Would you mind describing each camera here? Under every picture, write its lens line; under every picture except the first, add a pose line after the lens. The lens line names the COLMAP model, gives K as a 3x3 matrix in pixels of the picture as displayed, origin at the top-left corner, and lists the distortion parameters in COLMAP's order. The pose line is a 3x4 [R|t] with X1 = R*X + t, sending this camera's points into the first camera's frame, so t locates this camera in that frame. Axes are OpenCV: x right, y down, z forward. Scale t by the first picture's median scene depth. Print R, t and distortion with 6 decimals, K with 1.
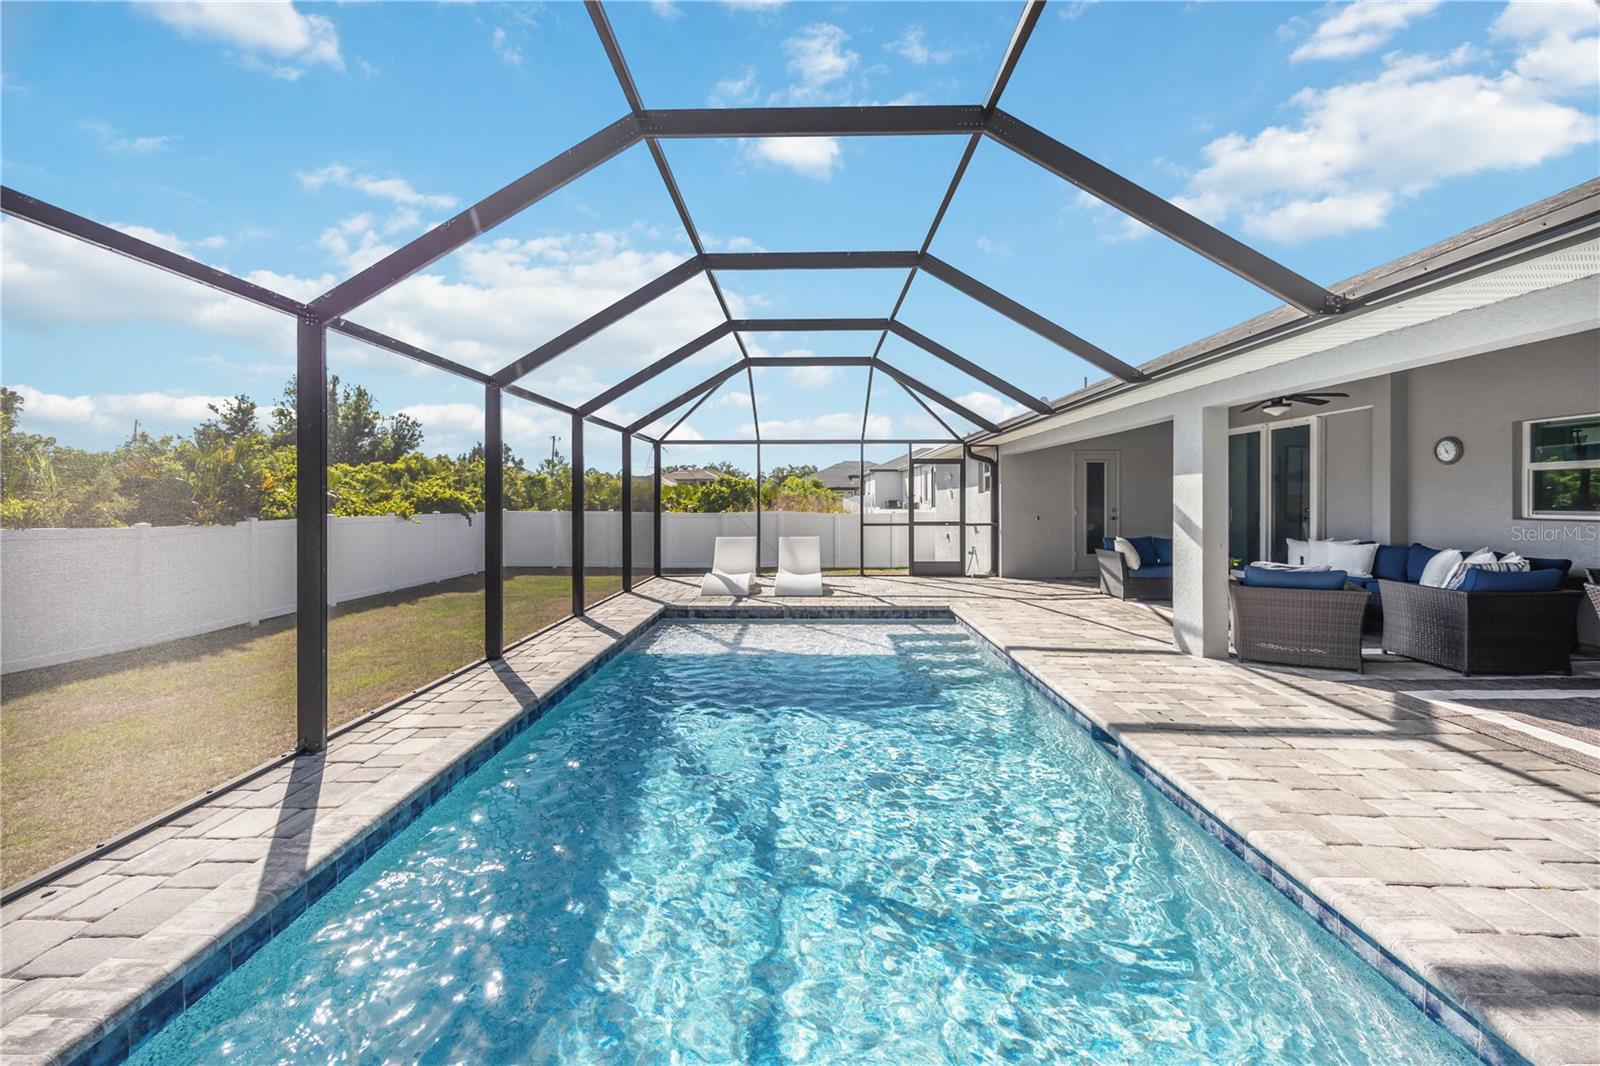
lens RADIAL K [[624.0, 0, 794.3], [0, 624.0, 492.1], [0, 0, 1]] dist [-0.000564, -0.000028]
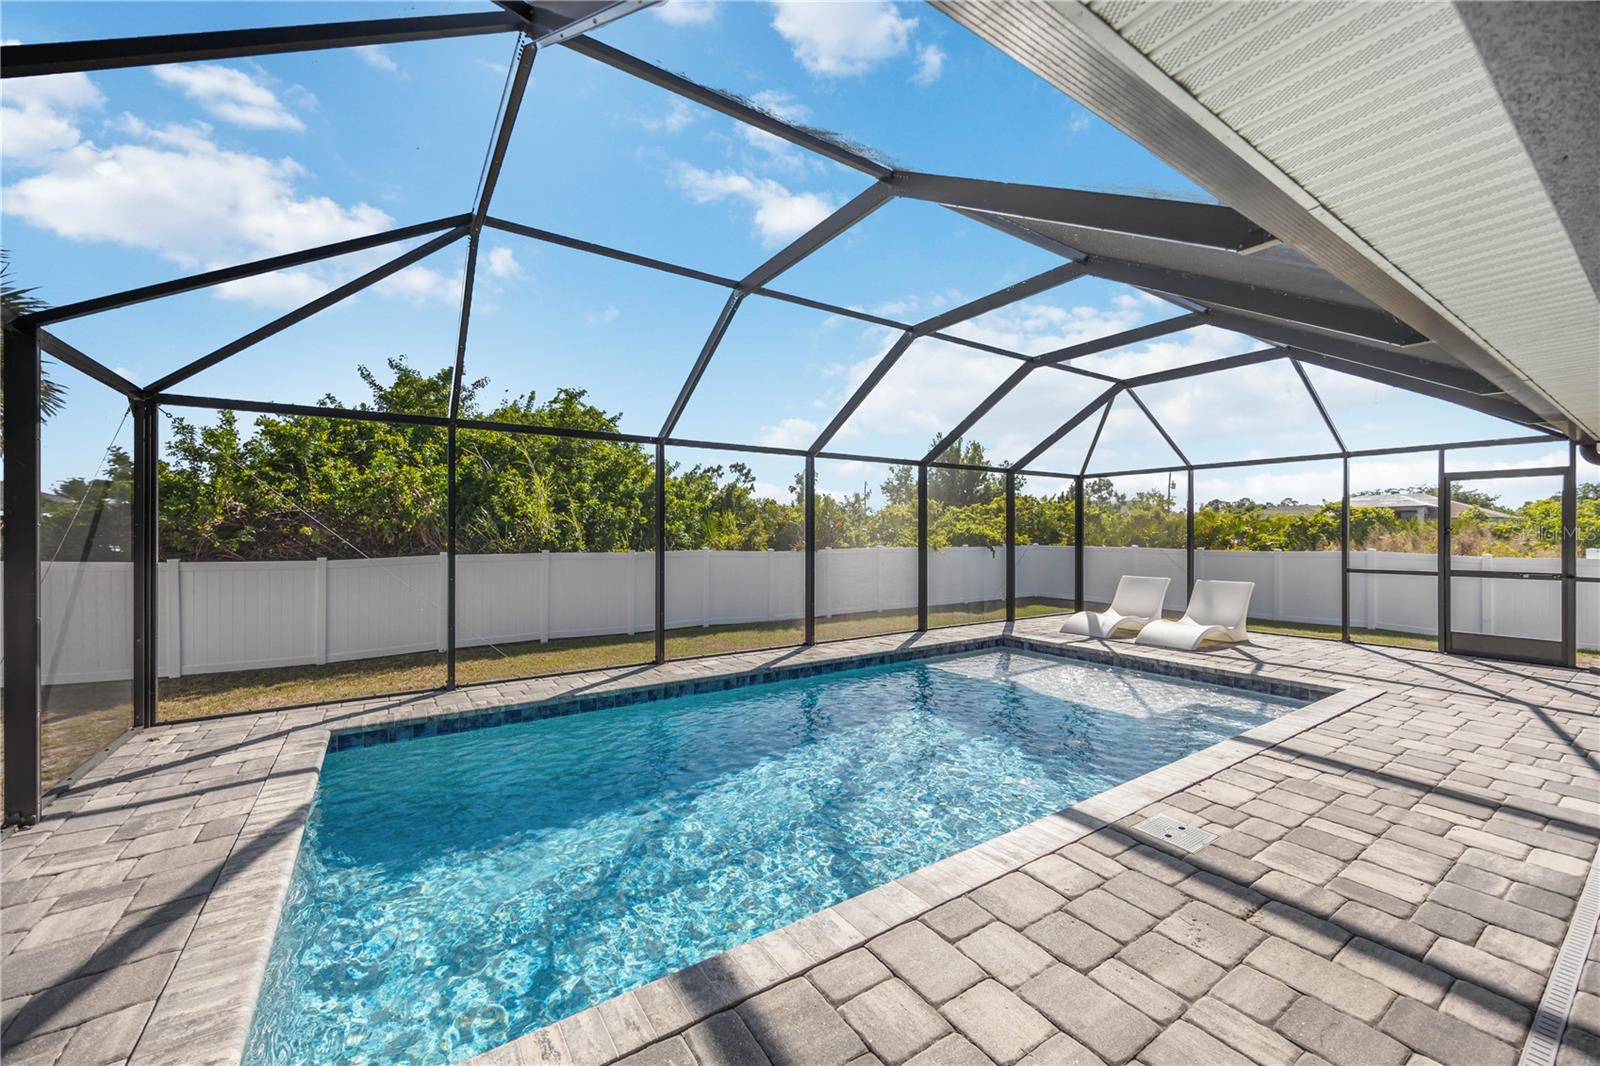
lens RADIAL K [[614.7, 0, 797.8], [0, 614.7, 535.4], [0, 0, 1]] dist [0.001095, 0.000197]
pose [[0.572554, 0.001255, -0.819866, 0.426192], [0.010299, 0.999909, 0.008723, -0.001192], [0.819802, -0.013439, 0.572489, 0.100724]]
